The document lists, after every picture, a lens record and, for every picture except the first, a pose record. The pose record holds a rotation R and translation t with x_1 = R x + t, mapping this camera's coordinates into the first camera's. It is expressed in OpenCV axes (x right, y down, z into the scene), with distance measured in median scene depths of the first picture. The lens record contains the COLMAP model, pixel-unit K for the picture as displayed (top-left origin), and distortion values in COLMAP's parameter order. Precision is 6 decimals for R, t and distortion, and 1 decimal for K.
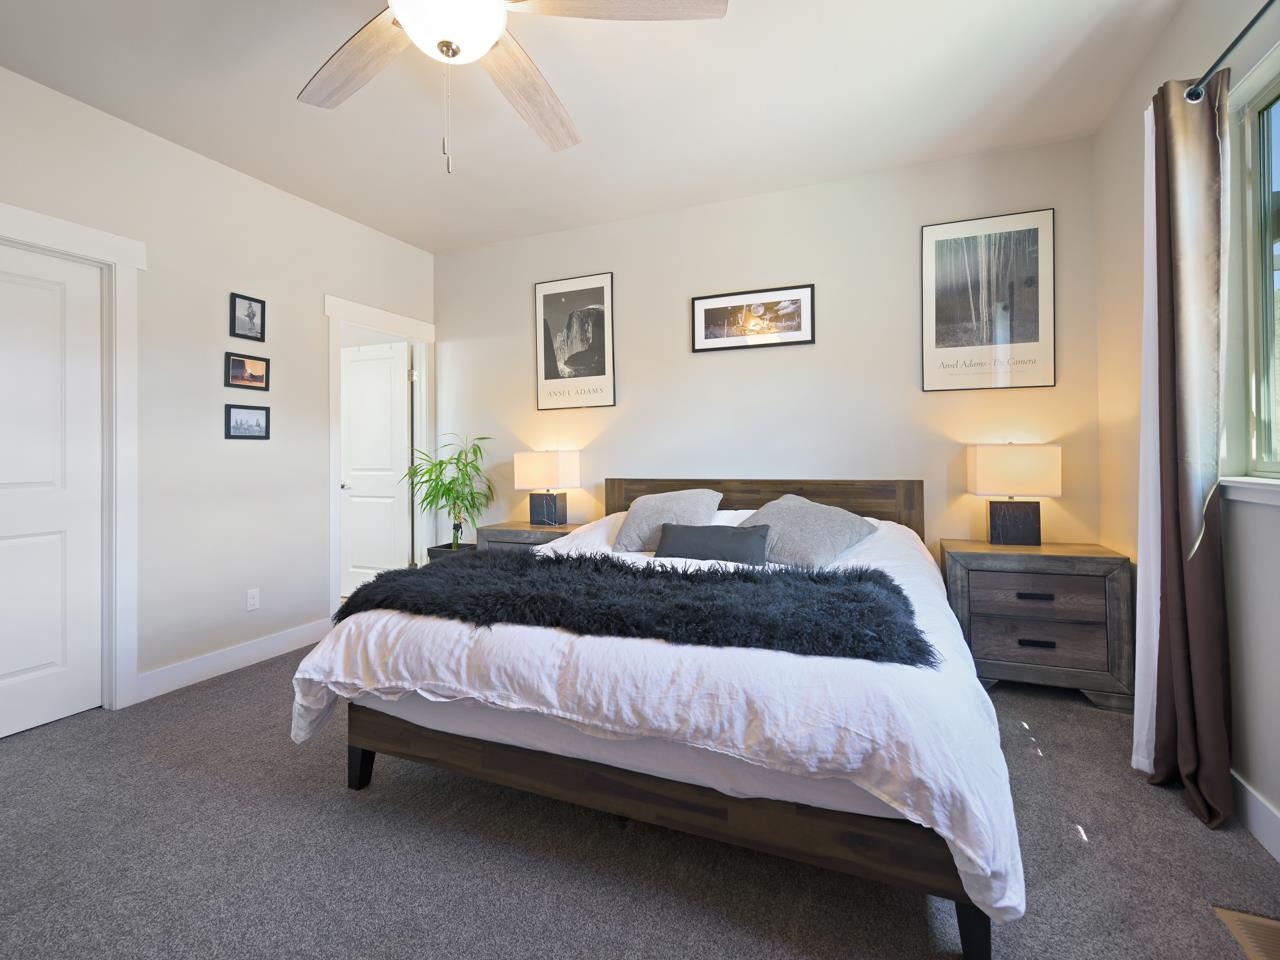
lens RADIAL K [[574.7, 0, 650.3], [0, 574.7, 464.6], [0, 0, 1]] dist [0.001079, 0.000020]
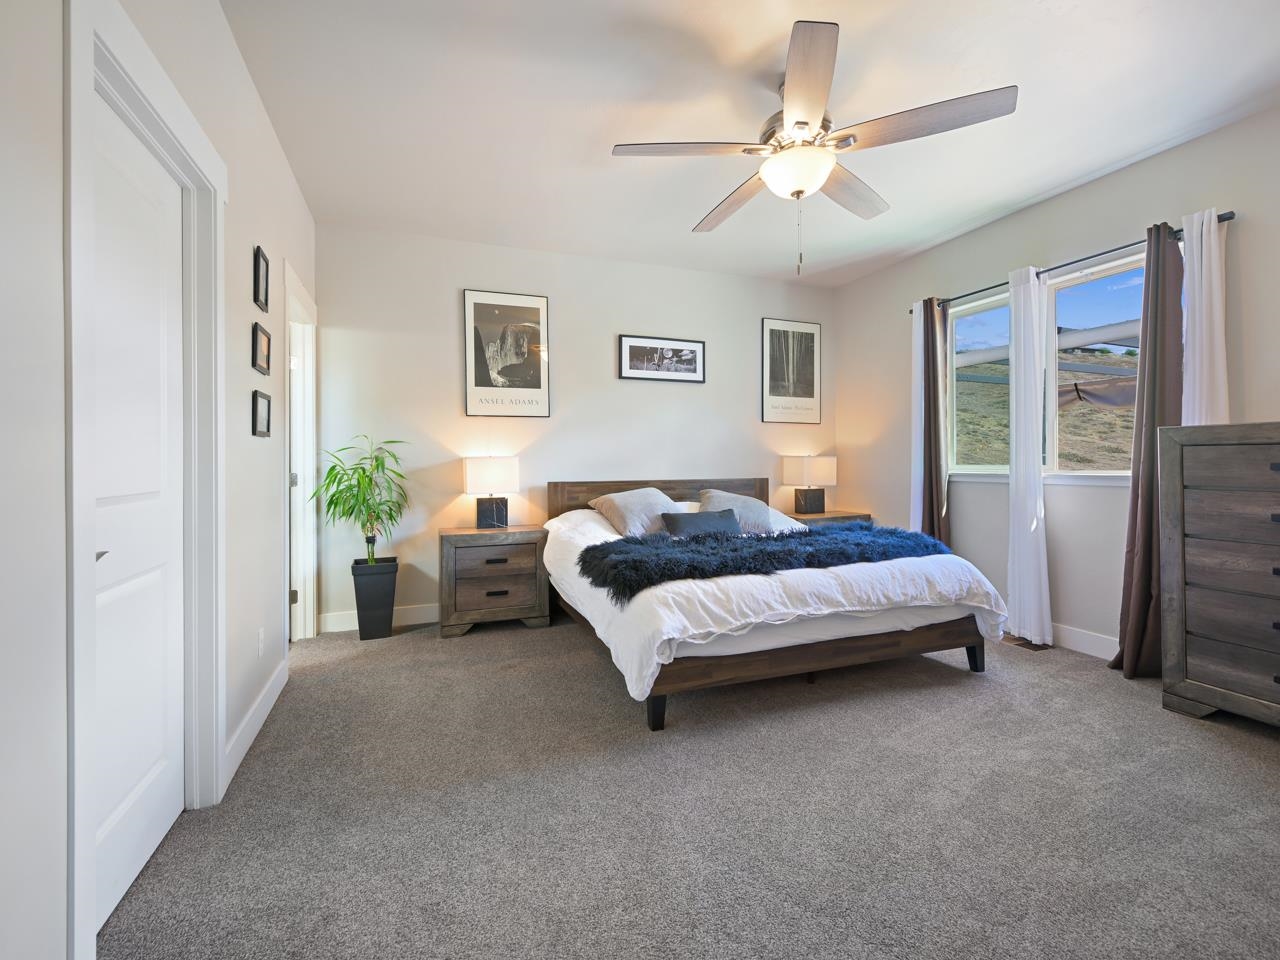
lens RADIAL K [[574.7, 0, 650.3], [0, 574.7, 464.6], [0, 0, 1]] dist [0.001079, 0.000020]
pose [[0.728616, 0.002163, 0.684919, -0.773532], [0.006776, 0.999923, -0.010365, 0.003712], [-0.684888, 0.012193, 0.728546, 0.058992]]
